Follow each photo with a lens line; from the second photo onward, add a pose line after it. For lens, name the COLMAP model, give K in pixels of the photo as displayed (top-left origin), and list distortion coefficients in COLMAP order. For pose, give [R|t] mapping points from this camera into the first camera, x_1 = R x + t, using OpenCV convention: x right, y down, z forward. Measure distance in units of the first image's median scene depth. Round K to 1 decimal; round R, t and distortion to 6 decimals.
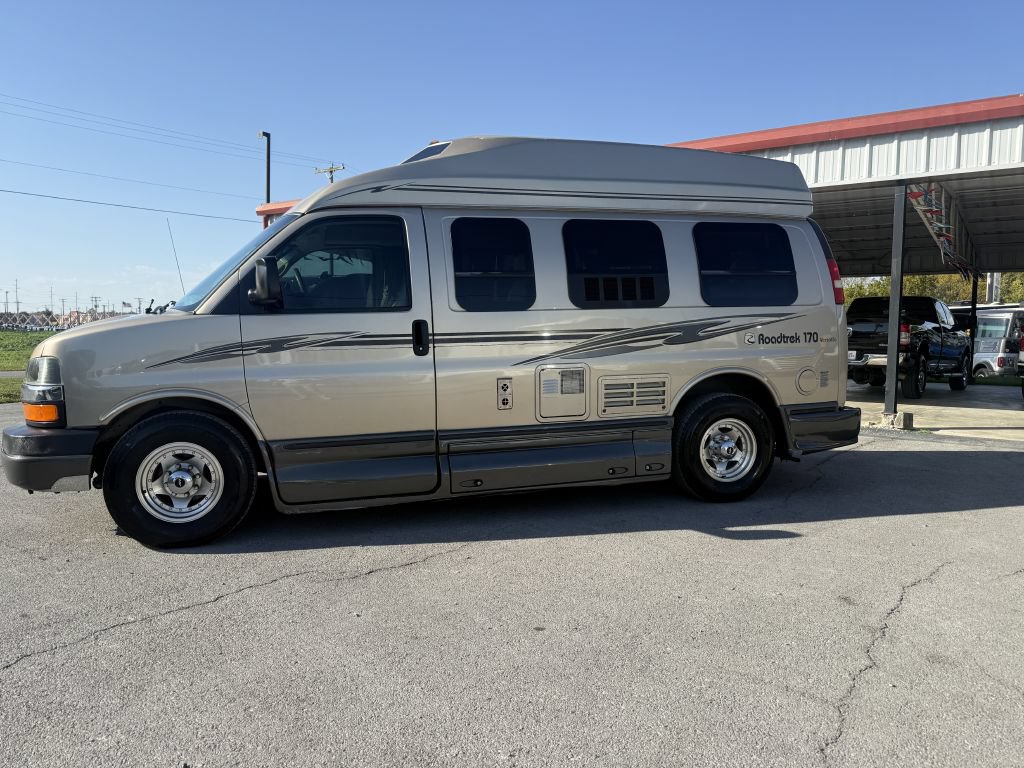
lens RADIAL K [[733.0, 0, 512.0], [0, 733.0, 384.0], [0, 0, 1]] dist [0.089987, -0.140822]
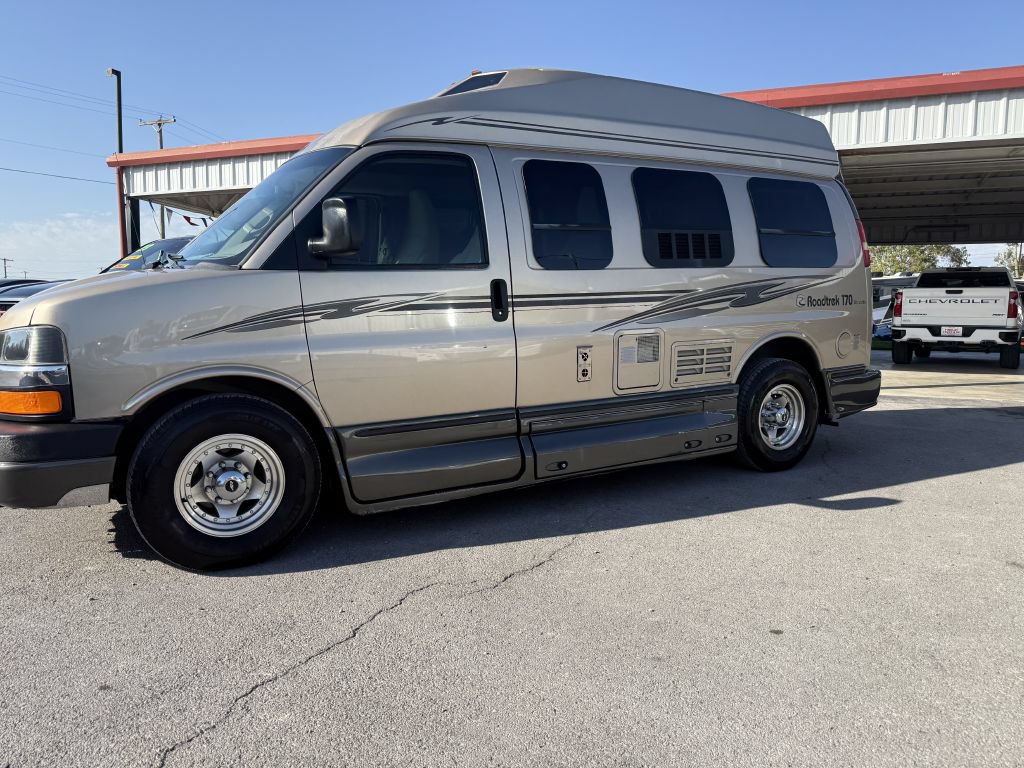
lens RADIAL K [[733.1, 0, 520.2], [0, 733.1, 382.6], [0, 0, 1]] dist [0.093006, -0.172226]
pose [[0.973597, -0.028633, 0.226473, -0.286456], [0.020611, 0.999076, 0.037707, 0.001270], [-0.227343, -0.032043, 0.973287, 0.154891]]
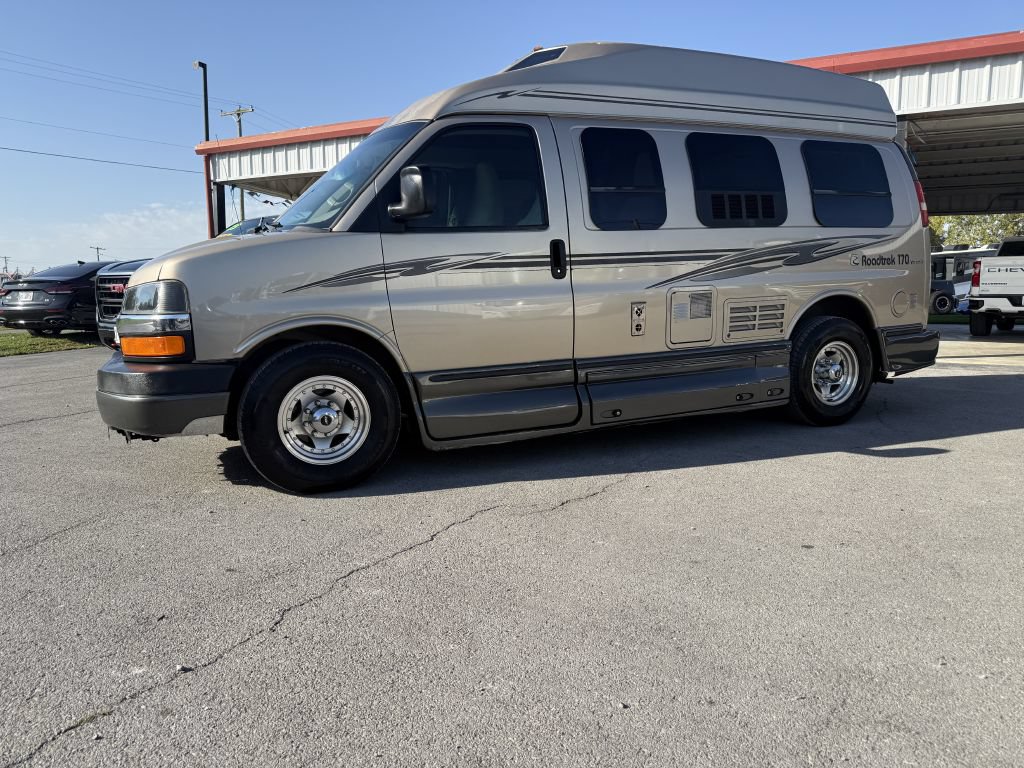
lens RADIAL K [[733.0, 0, 512.0], [0, 733.0, 384.0], [0, 0, 1]] dist [0.089987, -0.140822]
pose [[0.991247, -0.033428, 0.127722, -0.295681], [0.025751, 0.997787, 0.061300, 0.034888], [-0.129488, -0.057474, 0.989914, 0.076054]]
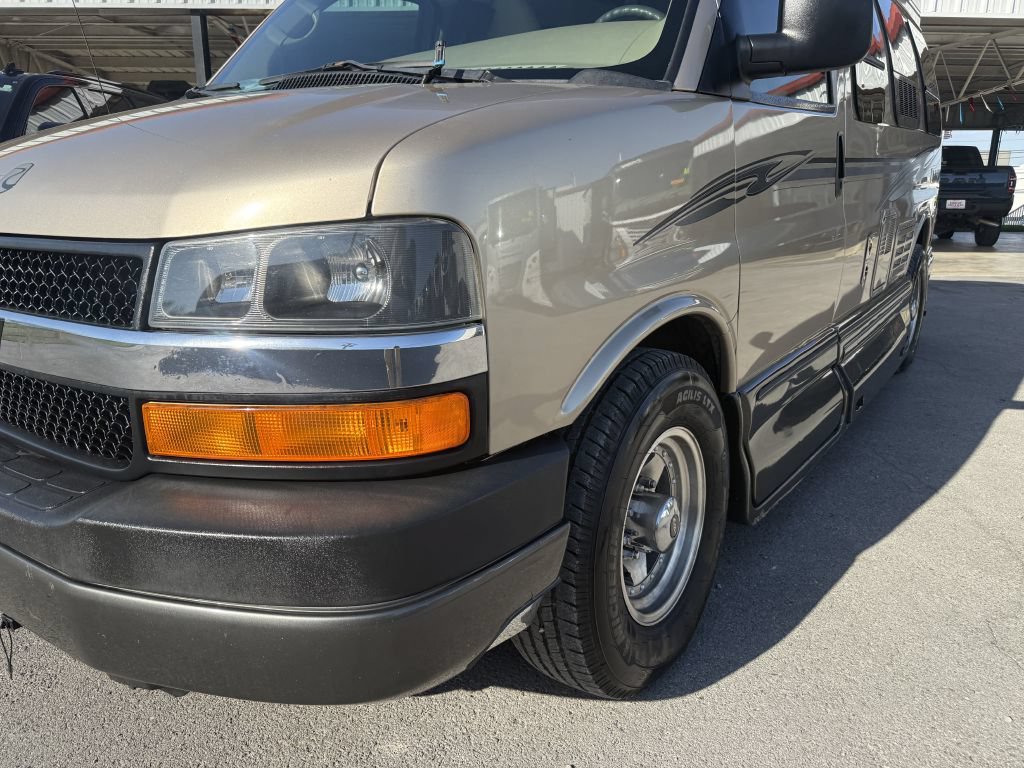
lens RADIAL K [[736.1, 0, 518.8], [0, 736.1, 383.5], [0, 0, 1]] dist [0.048380, -0.060672]
pose [[0.795051, -0.162763, 0.584297, -0.651372], [0.054009, 0.978494, 0.199080, -0.025336], [-0.604134, -0.126721, 0.786743, 0.654053]]
